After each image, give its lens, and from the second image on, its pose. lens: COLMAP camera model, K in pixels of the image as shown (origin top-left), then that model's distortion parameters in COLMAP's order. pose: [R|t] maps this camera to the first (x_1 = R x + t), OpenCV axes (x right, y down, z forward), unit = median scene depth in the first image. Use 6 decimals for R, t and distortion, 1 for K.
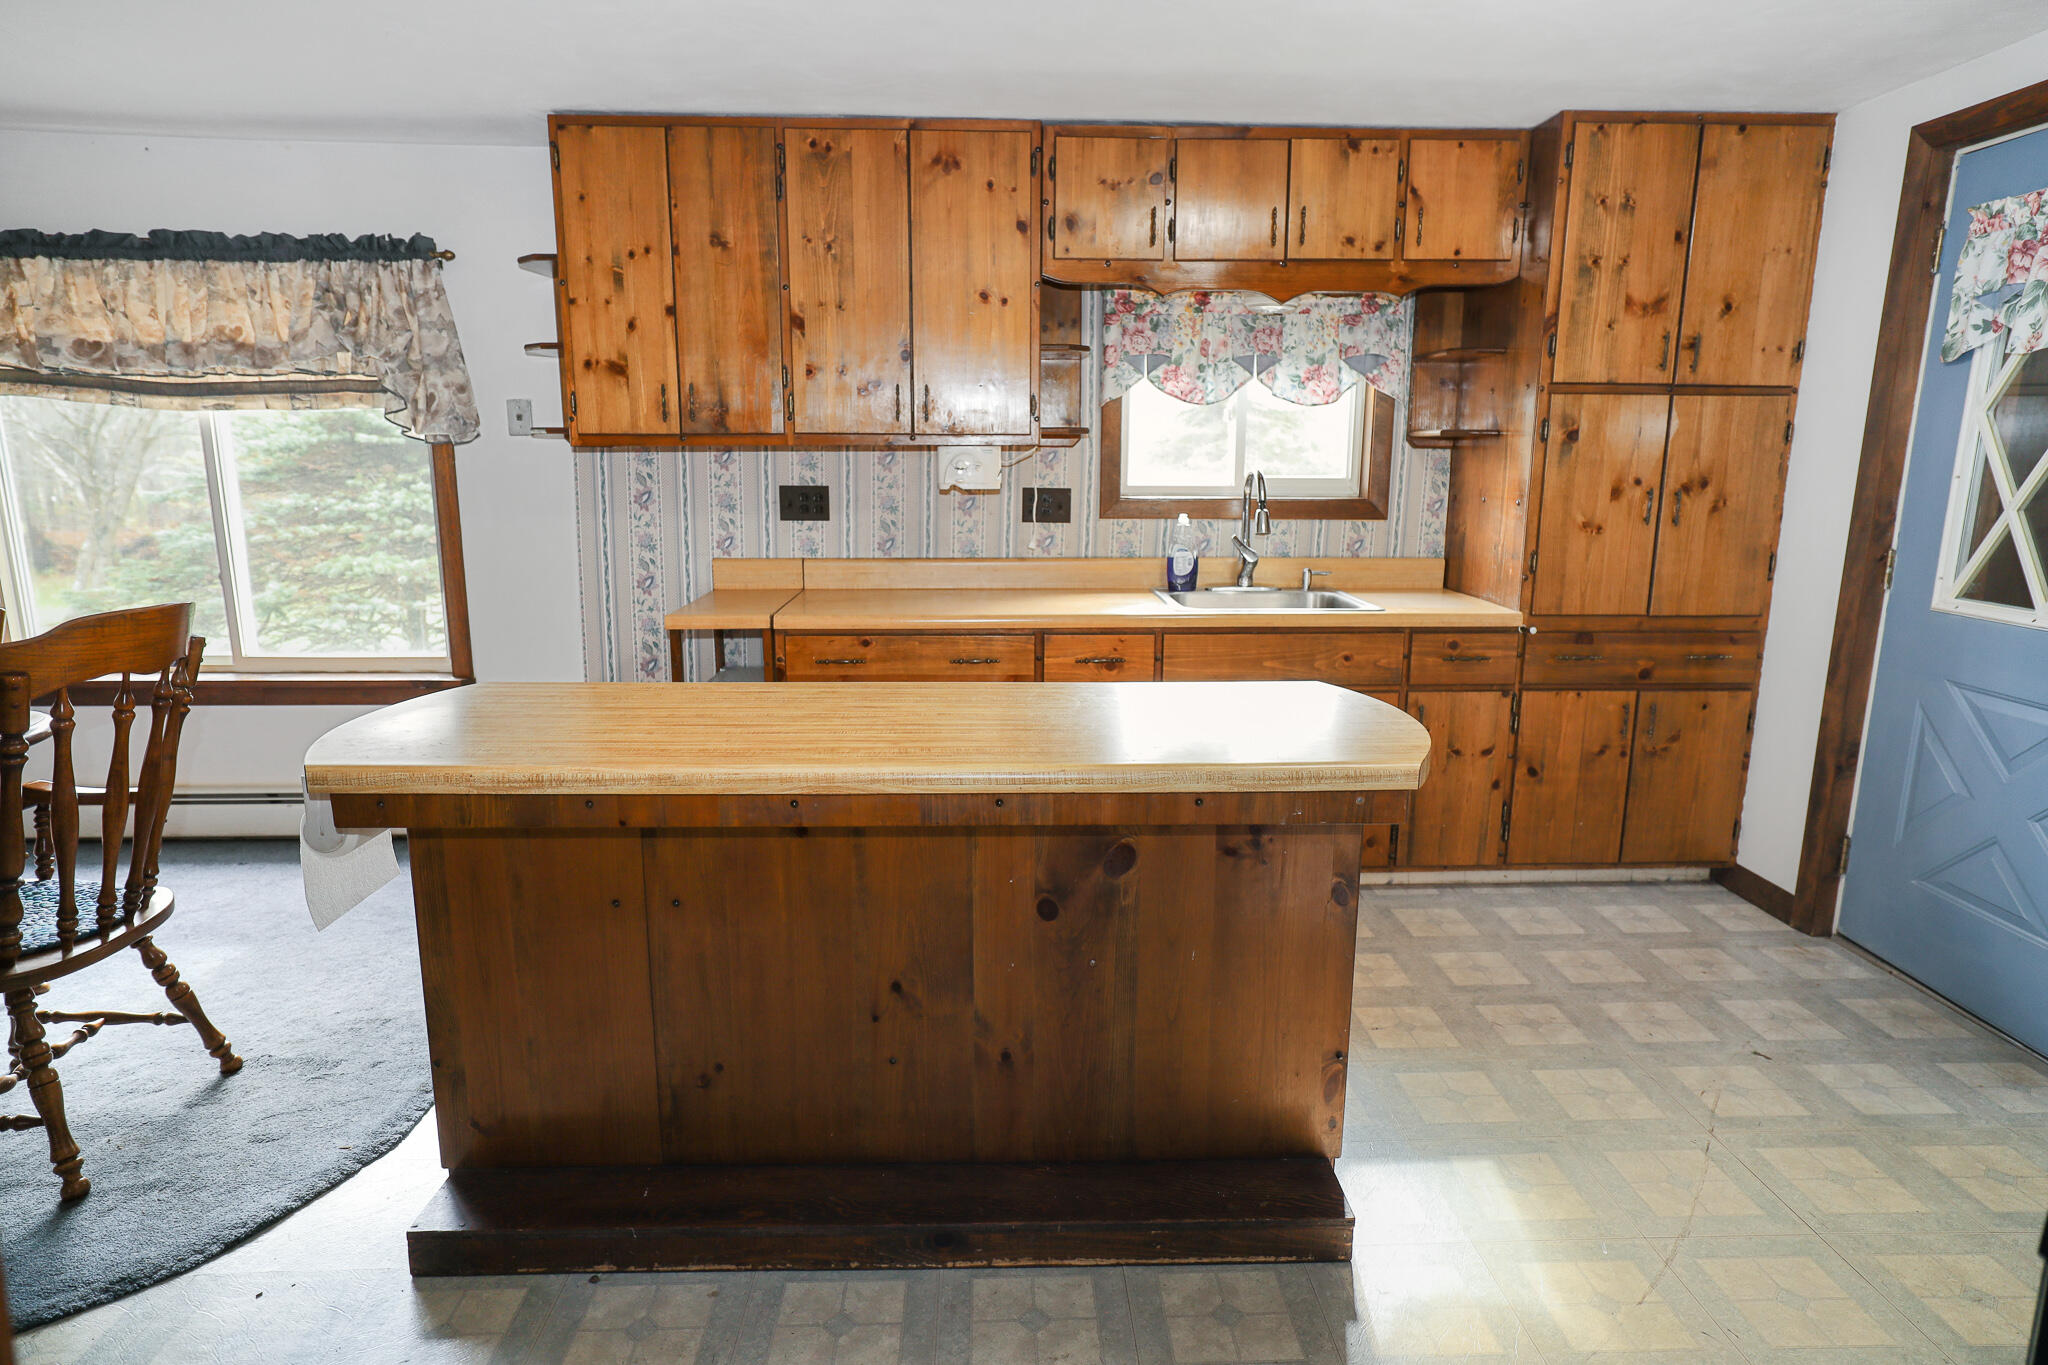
lens RADIAL K [[1184.9, 0, 1031.7], [0, 1184.9, 681.9], [0, 0, 1]] dist [-0.020281, 0.028364]
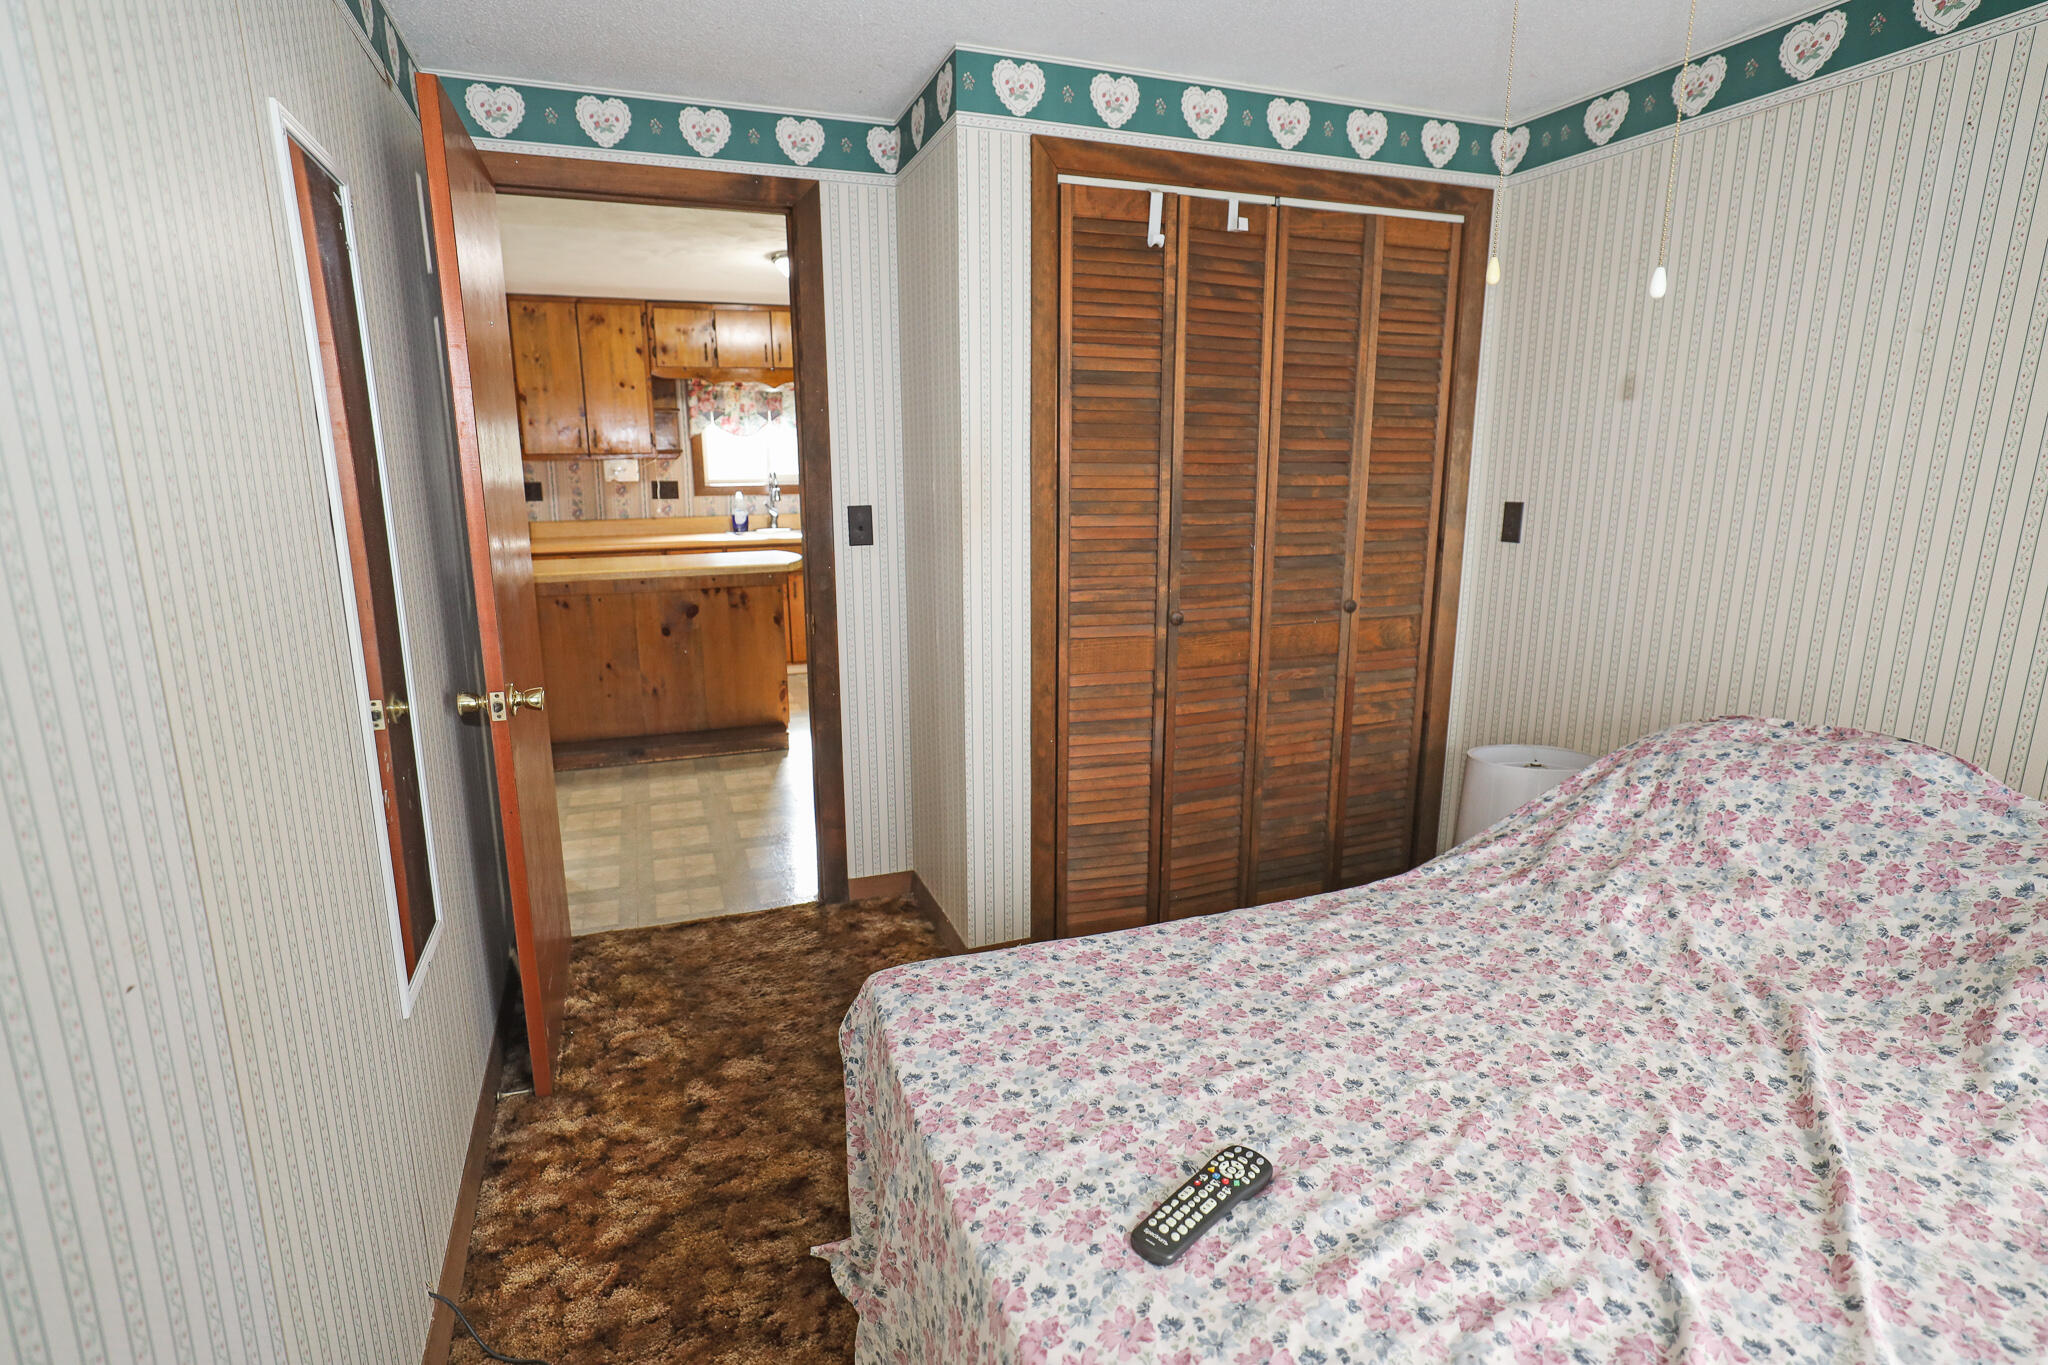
lens RADIAL K [[1032.2, 0, 1024.3], [0, 1032.2, 683.2], [0, 0, 1]] dist [-0.020847, -0.000130]
pose [[0.949551, -0.077398, 0.303912, 0.039832], [0.071755, 0.996980, 0.029711, 0.179338], [-0.305293, -0.006405, 0.952237, -0.884443]]
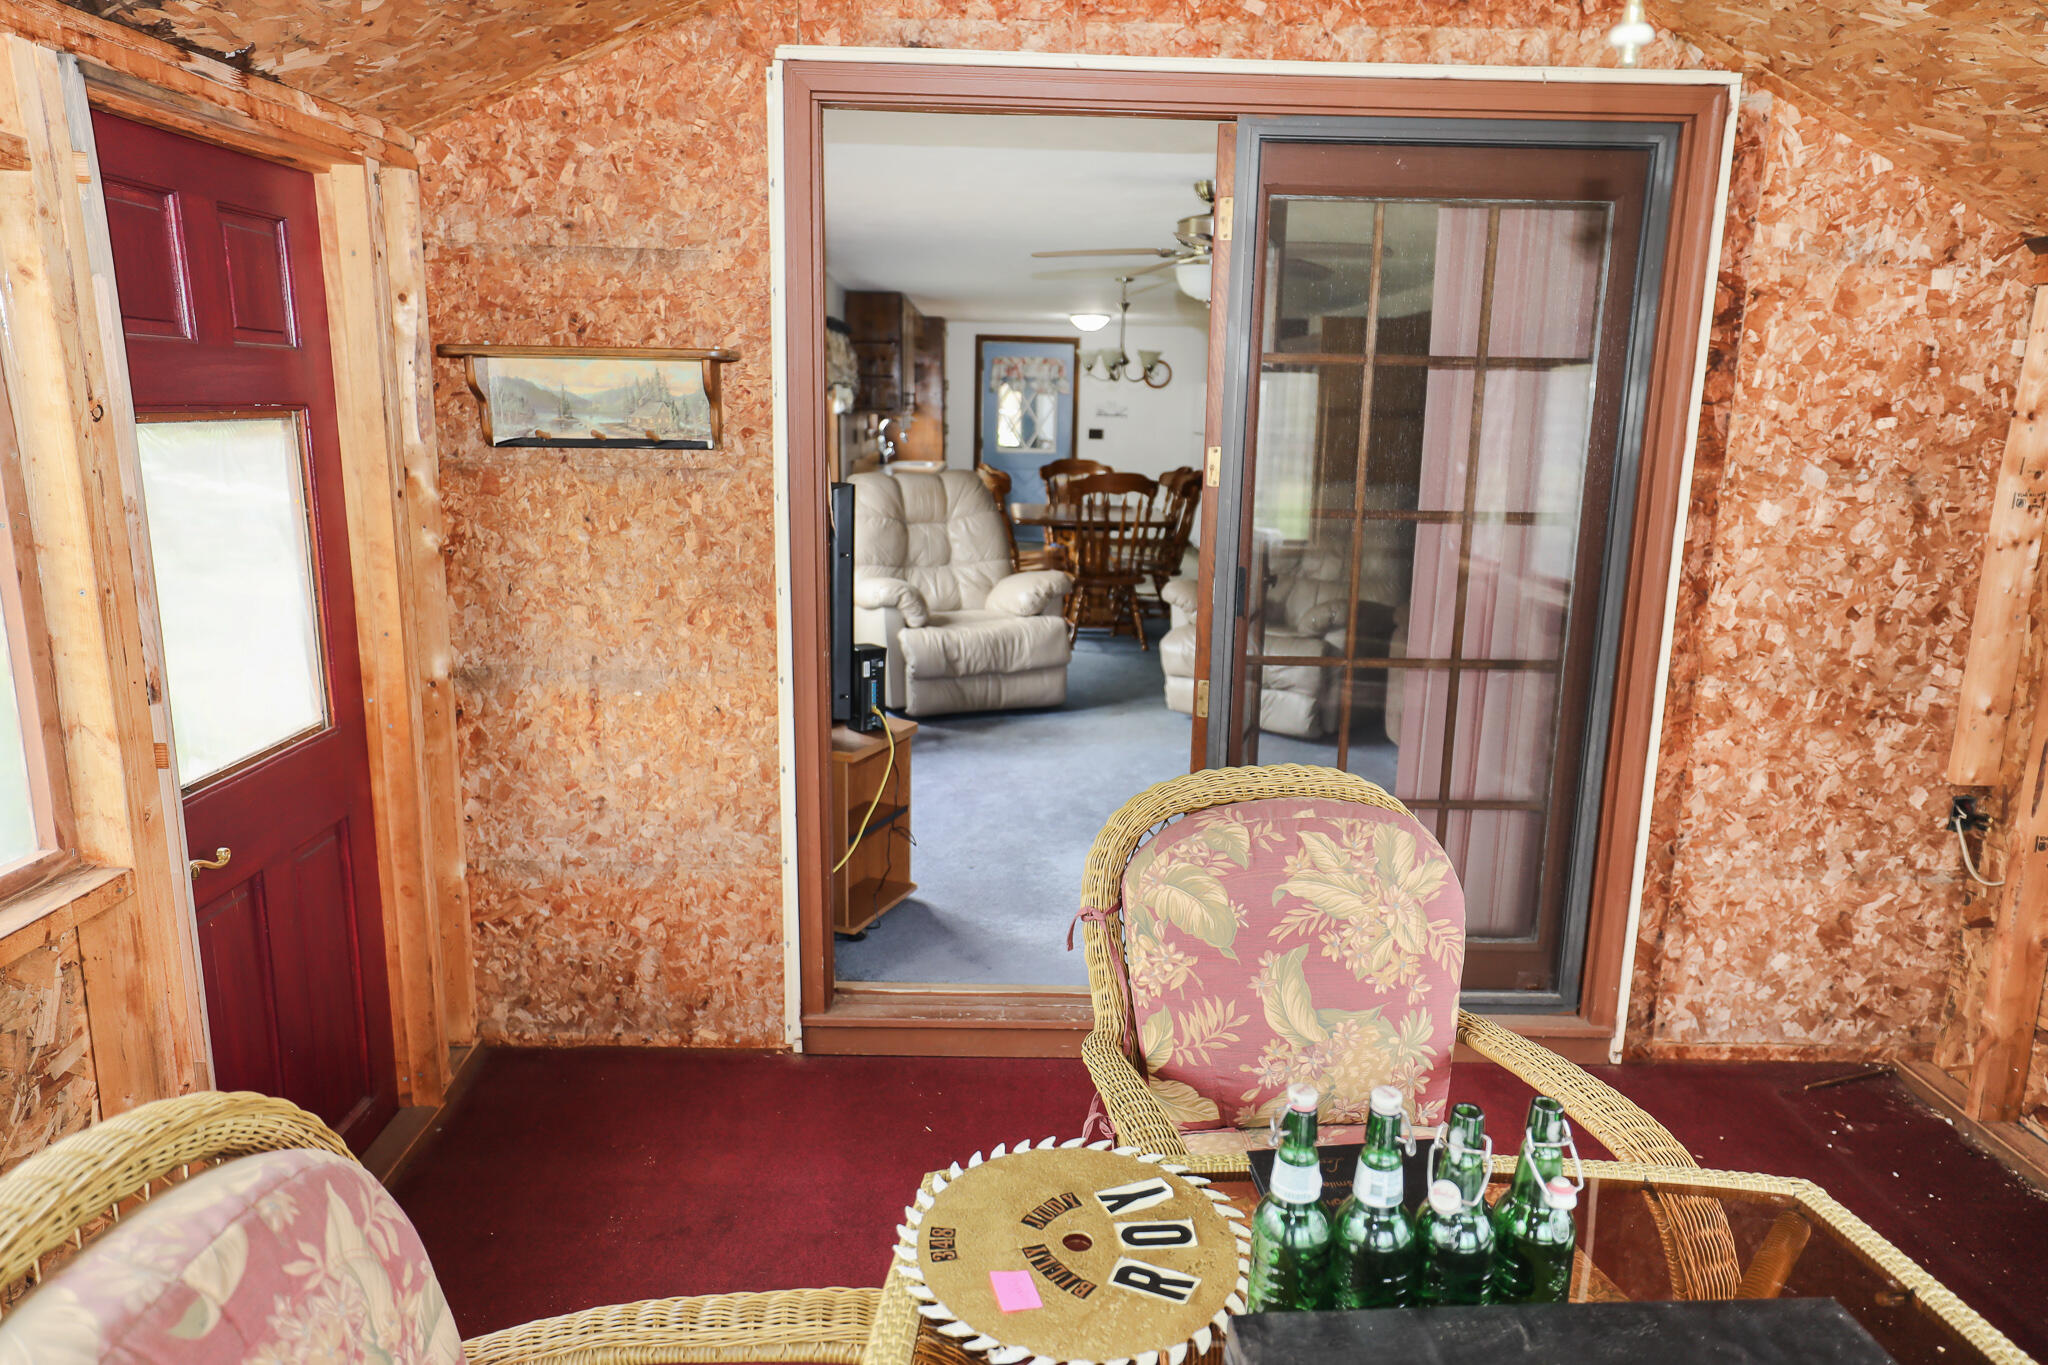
lens RADIAL K [[1296.6, 0, 1025.7], [0, 1296.6, 690.3], [0, 0, 1]] dist [-0.005727, 0.001488]
pose [[0.029303, -0.218189, 0.975466, -3.373620], [0.178067, 0.961415, 0.209697, -0.168296], [-0.983582, 0.167554, 0.067025, 0.642196]]
